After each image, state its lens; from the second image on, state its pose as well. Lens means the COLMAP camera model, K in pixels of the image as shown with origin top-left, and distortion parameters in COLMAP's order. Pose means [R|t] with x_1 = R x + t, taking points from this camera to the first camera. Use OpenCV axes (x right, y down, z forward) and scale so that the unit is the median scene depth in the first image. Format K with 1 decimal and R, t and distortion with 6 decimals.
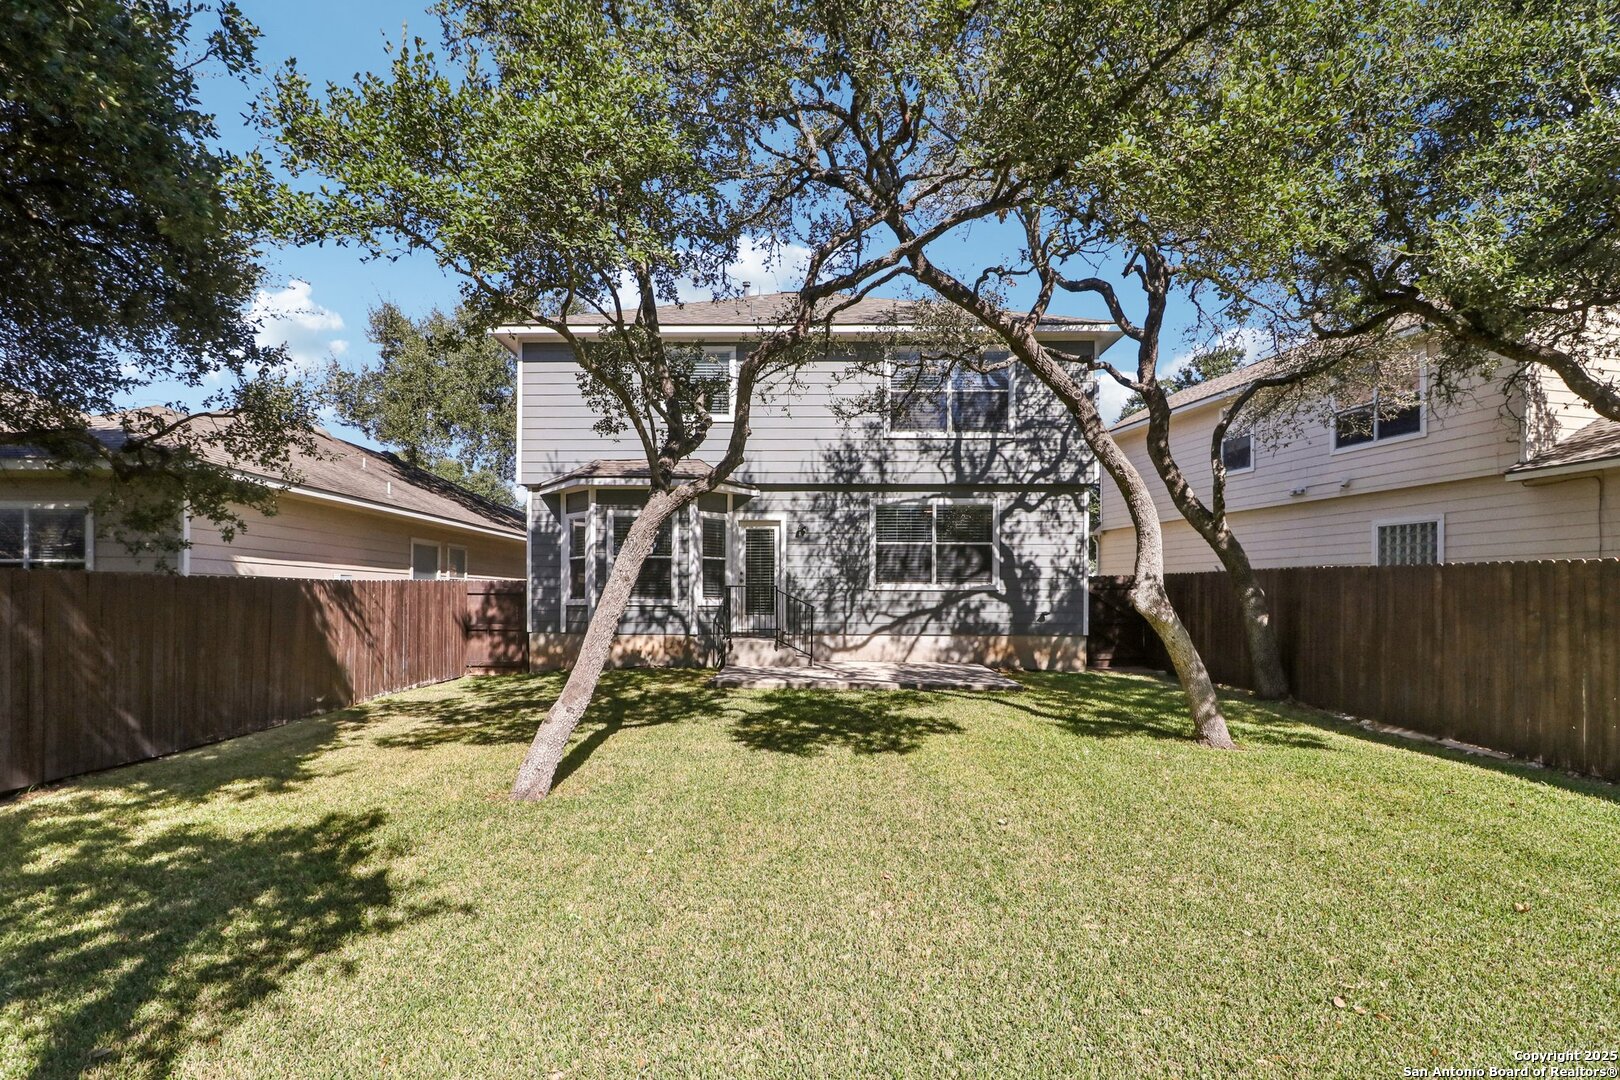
lens RADIAL K [[778.9, 0, 790.3], [0, 778.9, 601.1], [0, 0, 1]] dist [0.030071, -0.000048]
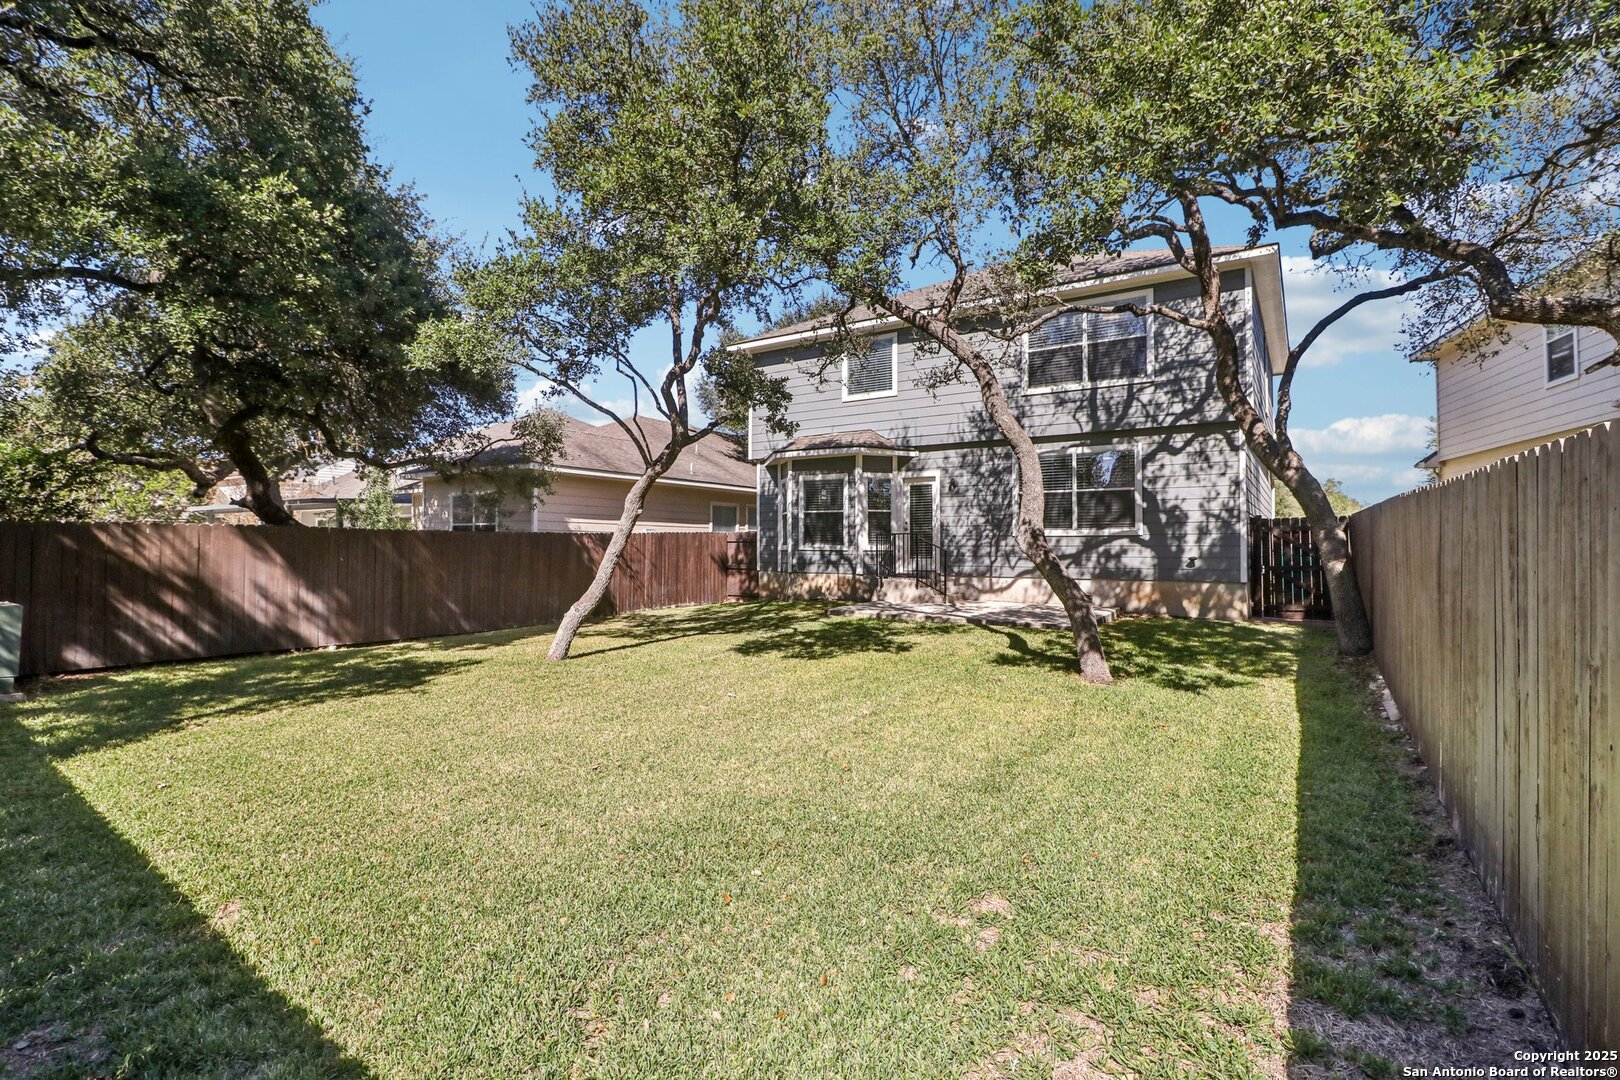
lens RADIAL K [[754.3, 0, 810.0], [0, 754.3, 540.0], [0, 0, 1]] dist [0.043952, 0.000173]
pose [[0.855952, -0.007061, -0.517007, 0.407957], [-0.001992, 0.999854, -0.016953, 0.008868], [0.517051, 0.015541, 0.855813, -0.046404]]
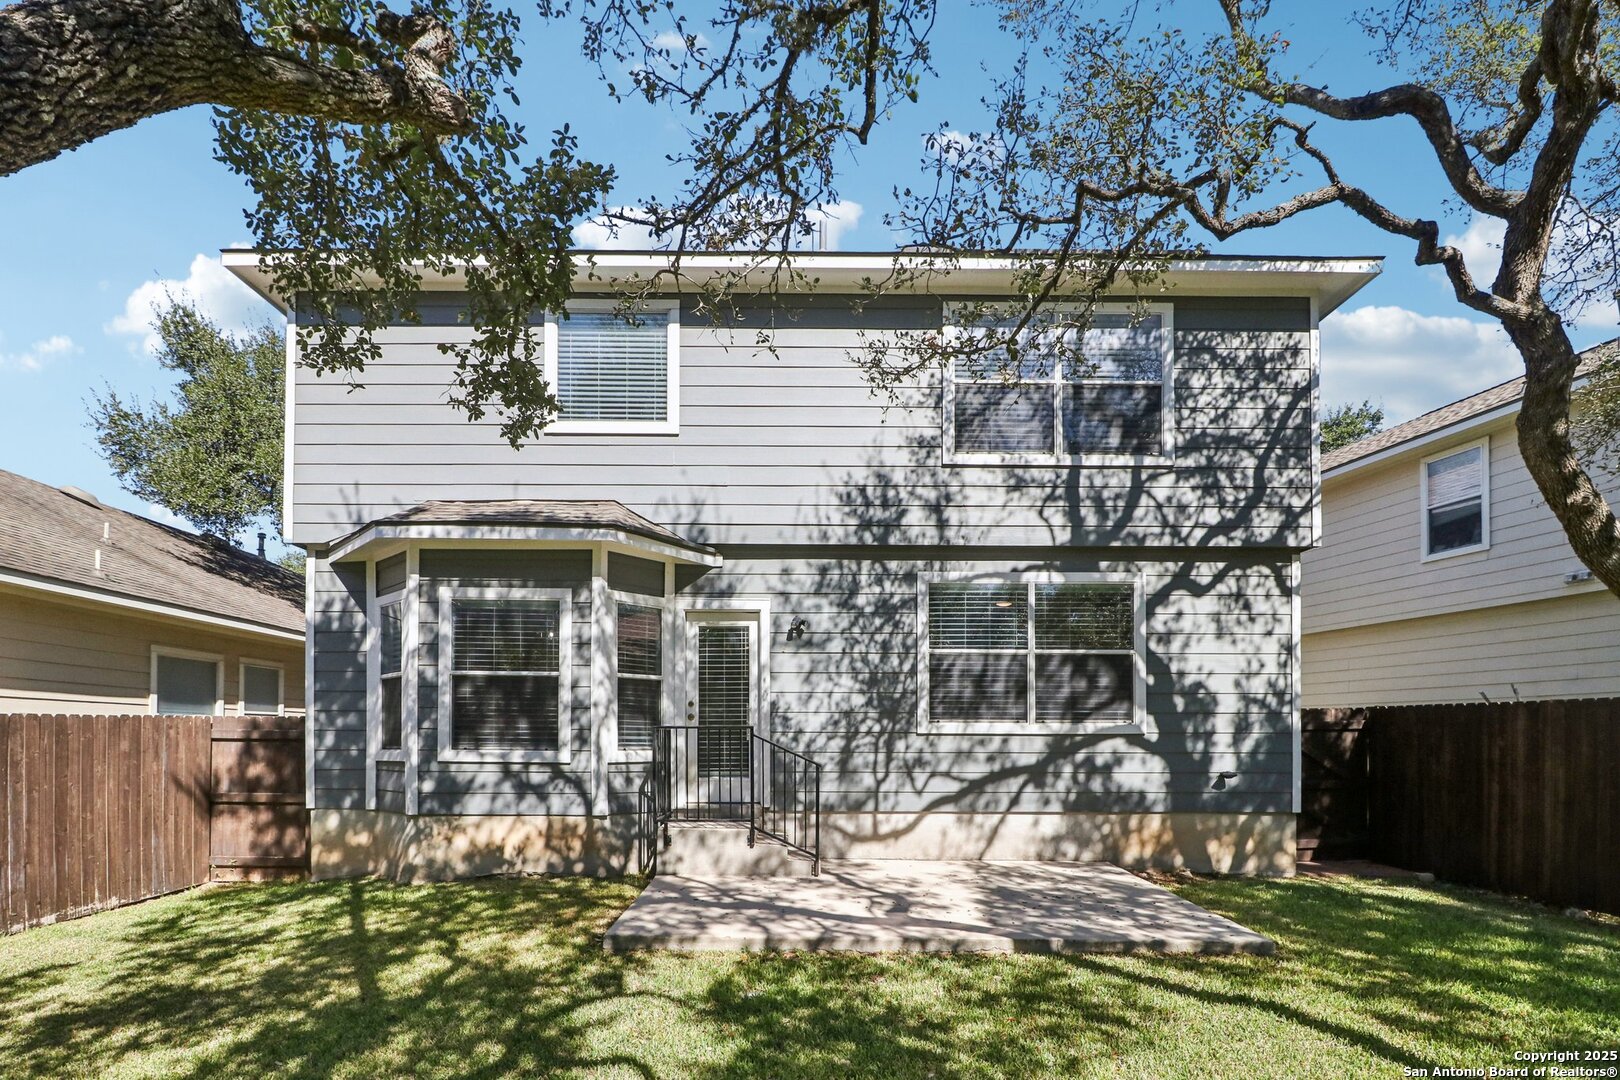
lens RADIAL K [[823.0, 0, 818.8], [0, 823.0, 716.7], [0, 0, 1]] dist [0.005425, 0.000310]
pose [[0.999641, 0.000594, 0.026795, 0.013368], [0.000036, 0.999723, -0.023519, -0.012070], [-0.026801, 0.023512, 0.999364, 0.408247]]
